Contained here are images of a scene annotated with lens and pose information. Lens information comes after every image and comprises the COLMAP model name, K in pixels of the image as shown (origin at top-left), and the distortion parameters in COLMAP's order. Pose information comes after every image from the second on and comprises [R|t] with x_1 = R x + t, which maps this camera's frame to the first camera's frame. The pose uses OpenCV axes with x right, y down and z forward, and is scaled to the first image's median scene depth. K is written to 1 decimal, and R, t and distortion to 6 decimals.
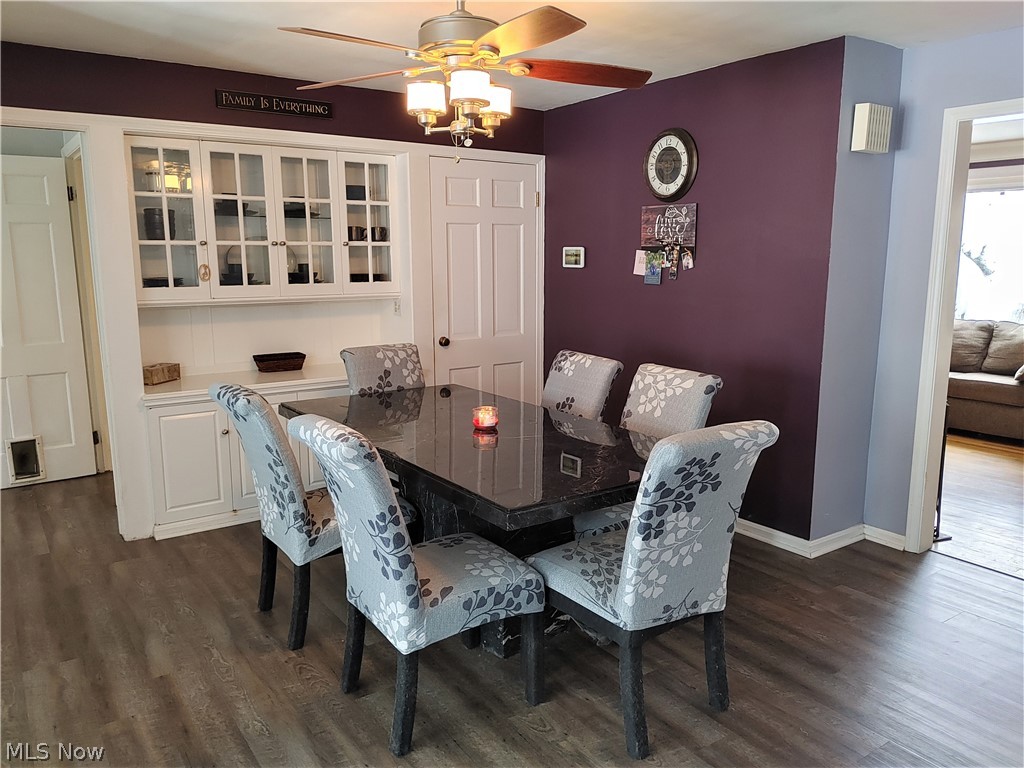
lens RADIAL K [[766.8, 0, 513.3], [0, 766.8, 390.1], [0, 0, 1]] dist [0.047862, -0.051324]
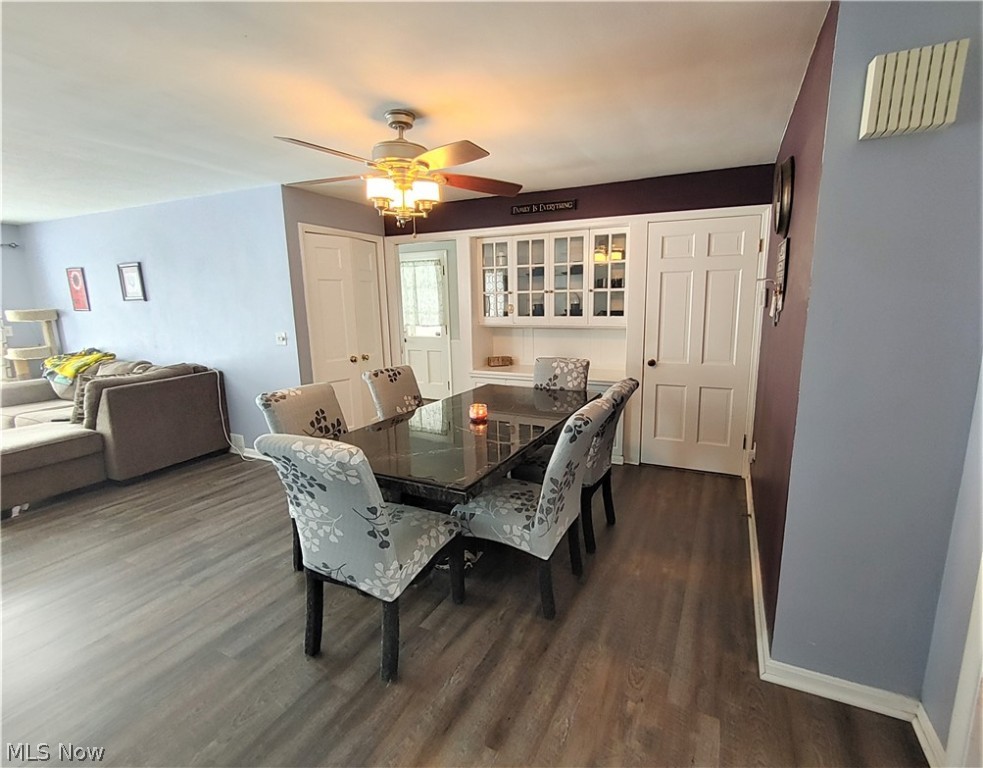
lens RADIAL K [[458.1, 0, 528.8], [0, 458.1, 385.7], [0, 0, 1]] dist [-0.001210, -0.001416]
pose [[0.509653, 0.155998, -0.846119, 0.556940], [-0.139735, 0.985377, 0.097505, -0.083556], [0.848957, 0.068539, 0.523999, 0.478957]]
